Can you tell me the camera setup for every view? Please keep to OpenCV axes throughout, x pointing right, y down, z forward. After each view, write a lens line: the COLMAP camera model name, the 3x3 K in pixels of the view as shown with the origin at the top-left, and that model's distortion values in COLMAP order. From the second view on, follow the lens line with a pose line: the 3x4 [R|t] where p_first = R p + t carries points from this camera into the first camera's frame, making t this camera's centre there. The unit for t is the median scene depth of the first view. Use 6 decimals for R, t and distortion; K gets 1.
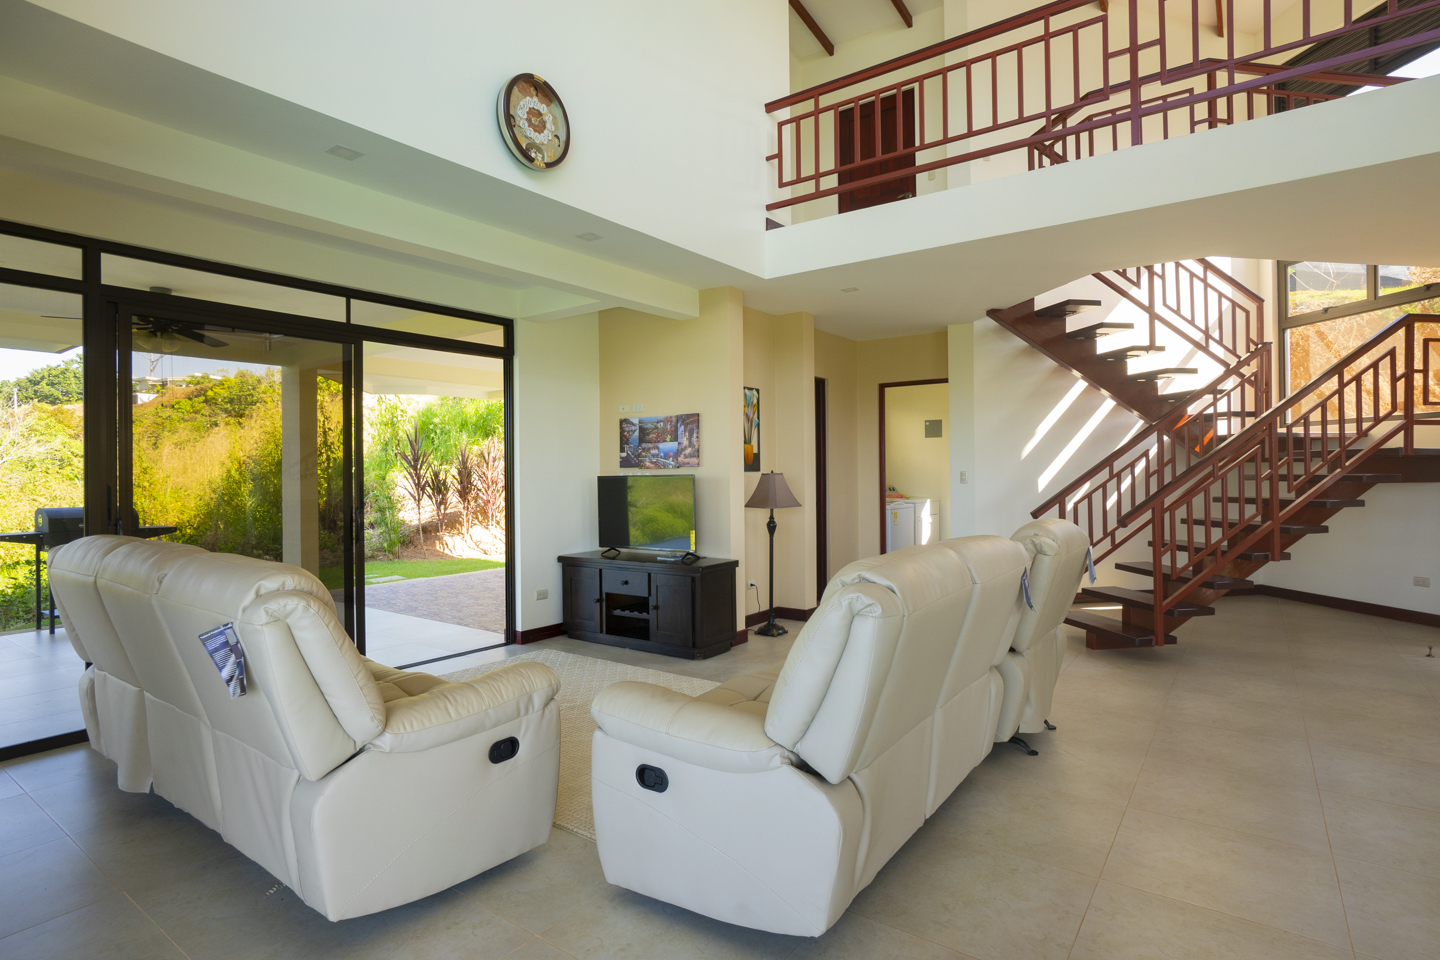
lens RADIAL K [[766.5, 0, 735.4], [0, 766.5, 469.8], [0, 0, 1]] dist [-0.031647, 0.015399]
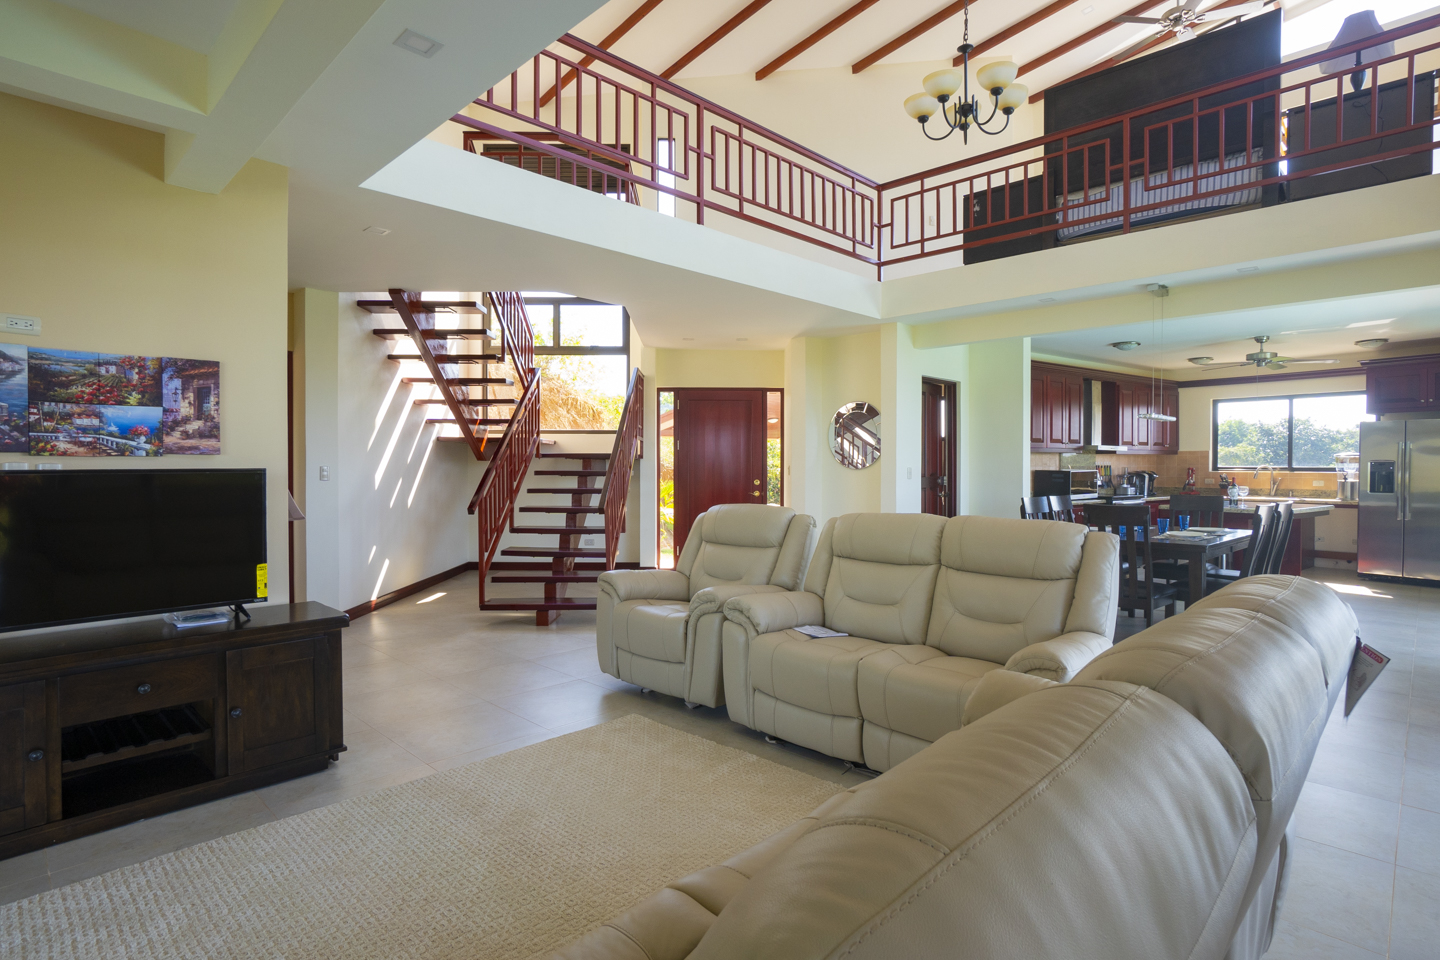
lens RADIAL K [[766.5, 0, 655.6], [0, 766.5, 467.5], [0, 0, 1]] dist [-0.031647, 0.015399]
pose [[0.172543, 0.008518, 0.984965, -0.573253], [-0.002979, 0.999963, -0.008126, 0.009532], [-0.984998, -0.001532, 0.172561, 0.605672]]
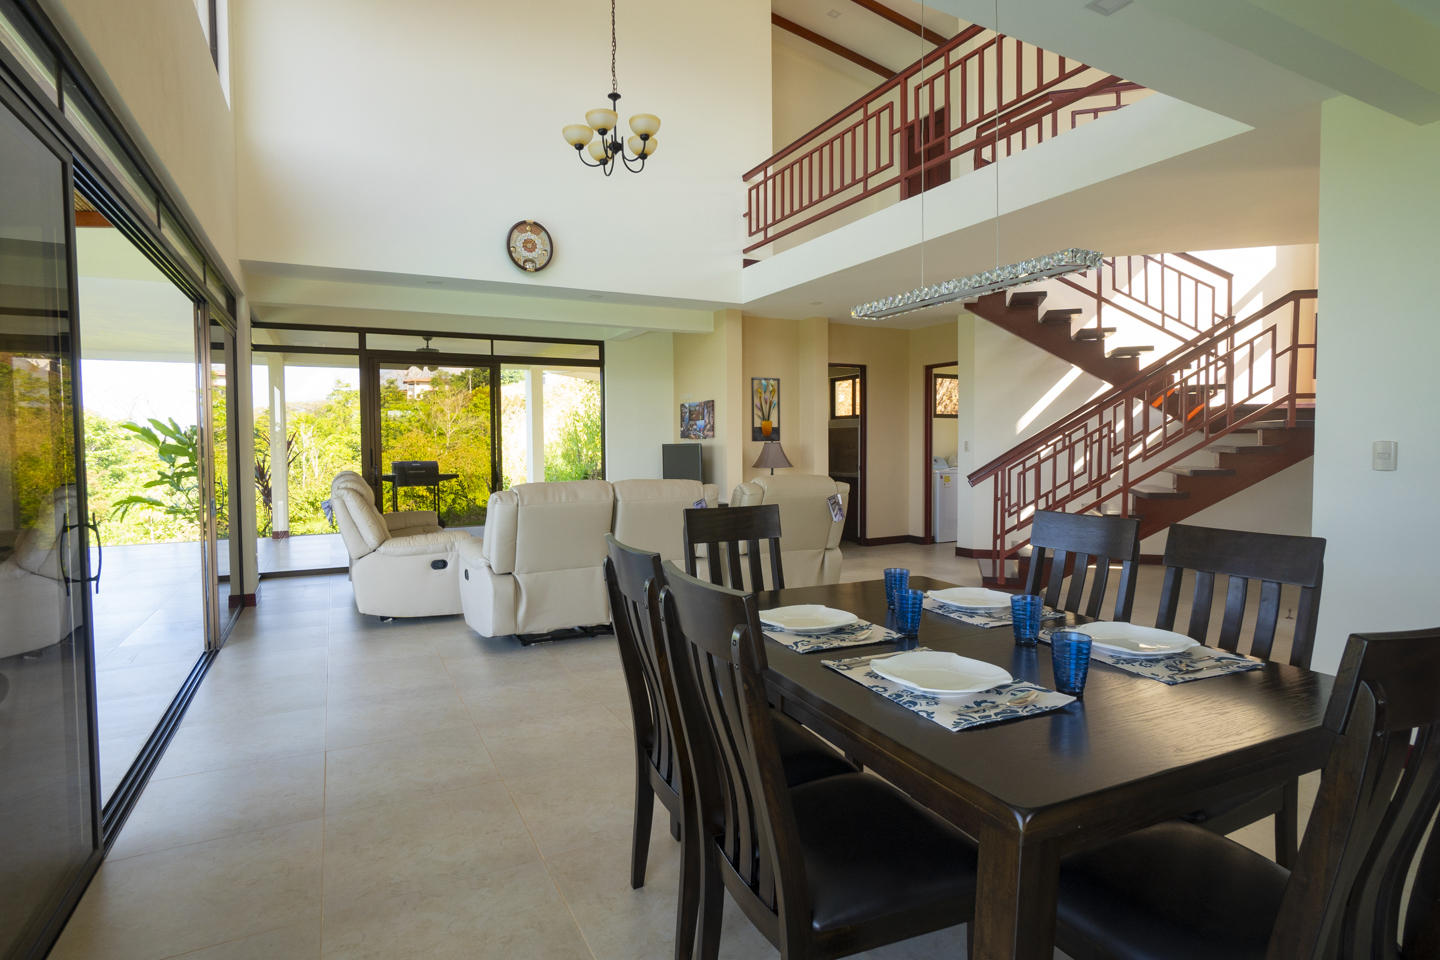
lens RADIAL K [[766.5, 0, 721.4], [0, 766.5, 484.1], [0, 0, 1]] dist [-0.031647, 0.015399]
pose [[0.889692, 0.029671, -0.455596, 0.645398], [-0.000449, 0.997942, 0.064115, -0.009278], [0.456561, -0.056838, 0.887875, -0.277041]]
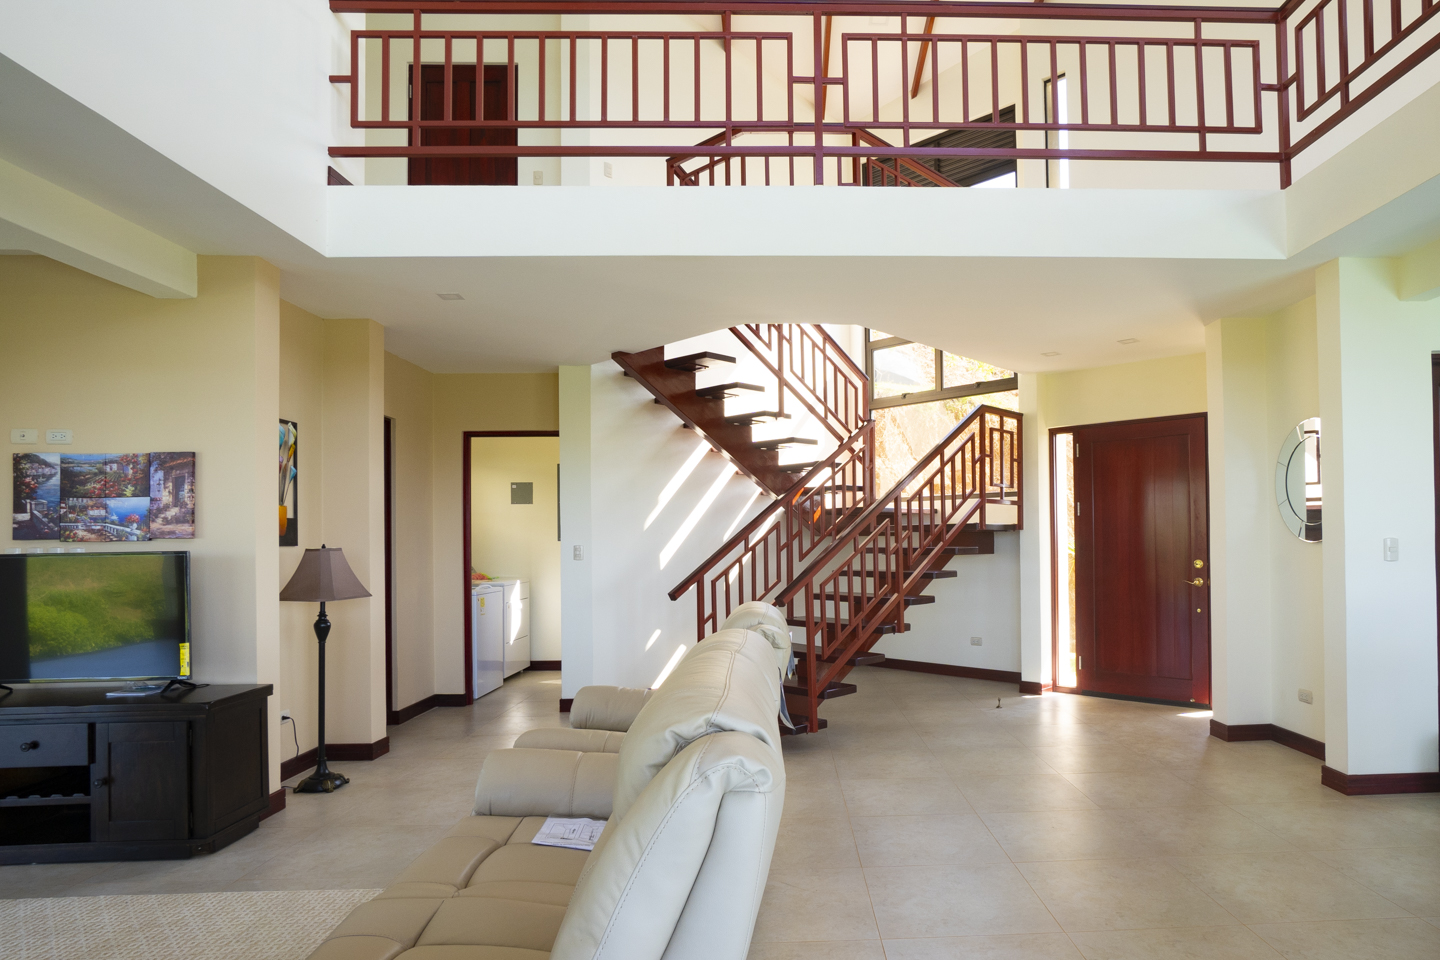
lens RADIAL K [[766.5, 0, 709.2], [0, 766.5, 529.7], [0, 0, 1]] dist [-0.031647, 0.015399]
pose [[0.790467, 0.009552, 0.612430, -0.097603], [-0.000517, 0.999888, -0.014929, -0.002226], [-0.612504, 0.011485, 0.790384, 0.273581]]
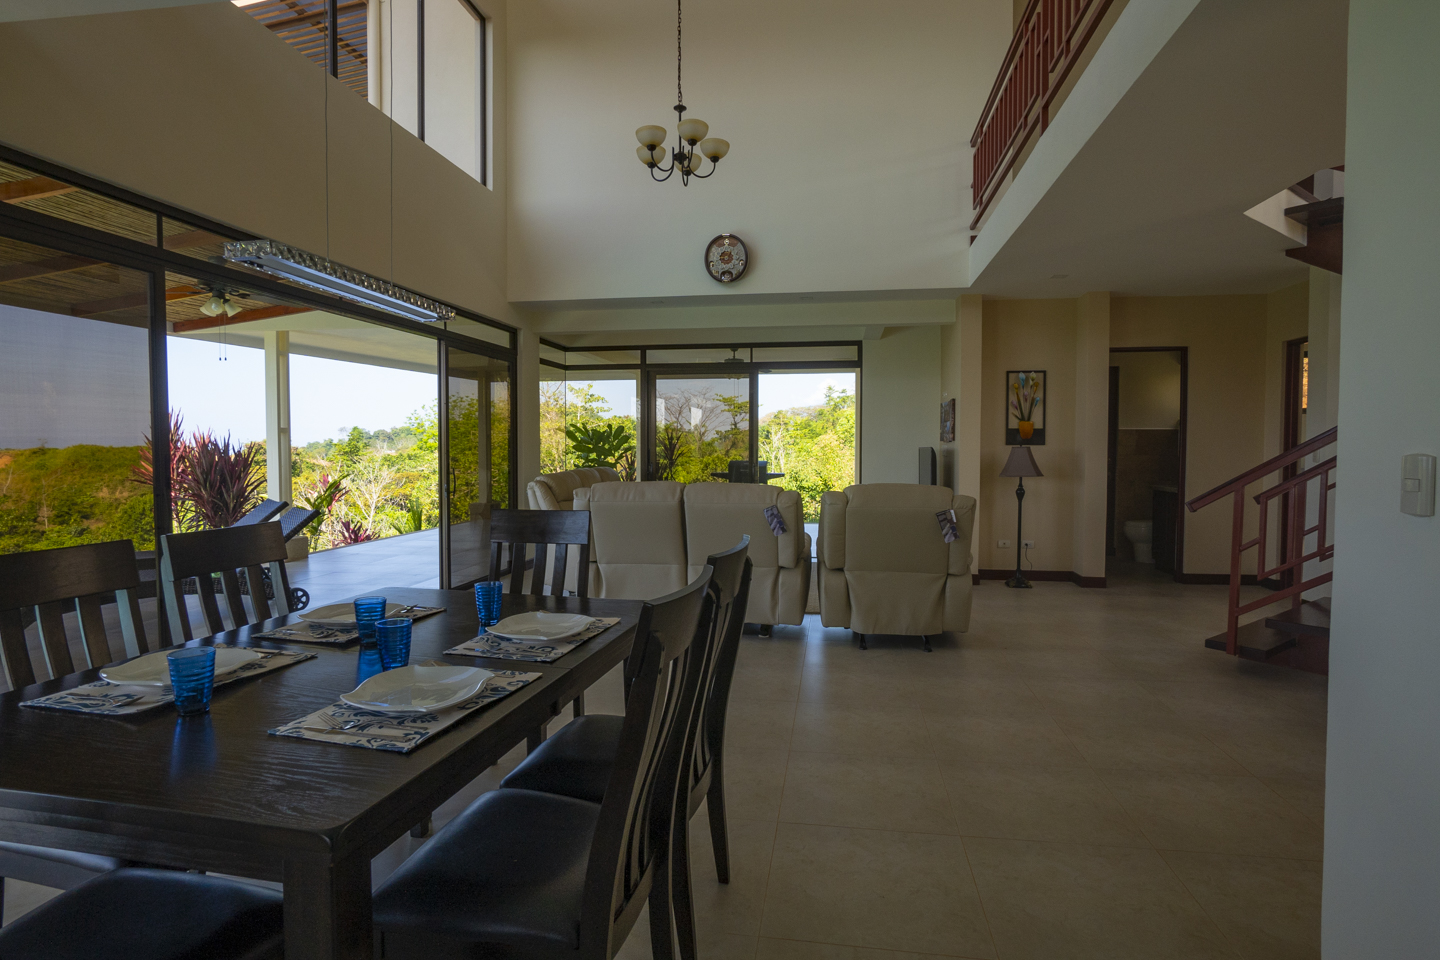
lens RADIAL K [[766.5, 0, 727.5], [0, 766.5, 481.9], [0, 0, 1]] dist [-0.031647, 0.015399]
pose [[0.436336, 0.053635, -0.898184, 0.975350], [-0.000936, 0.998248, 0.059156, -0.010771], [0.899783, -0.024971, 0.435622, 0.109916]]
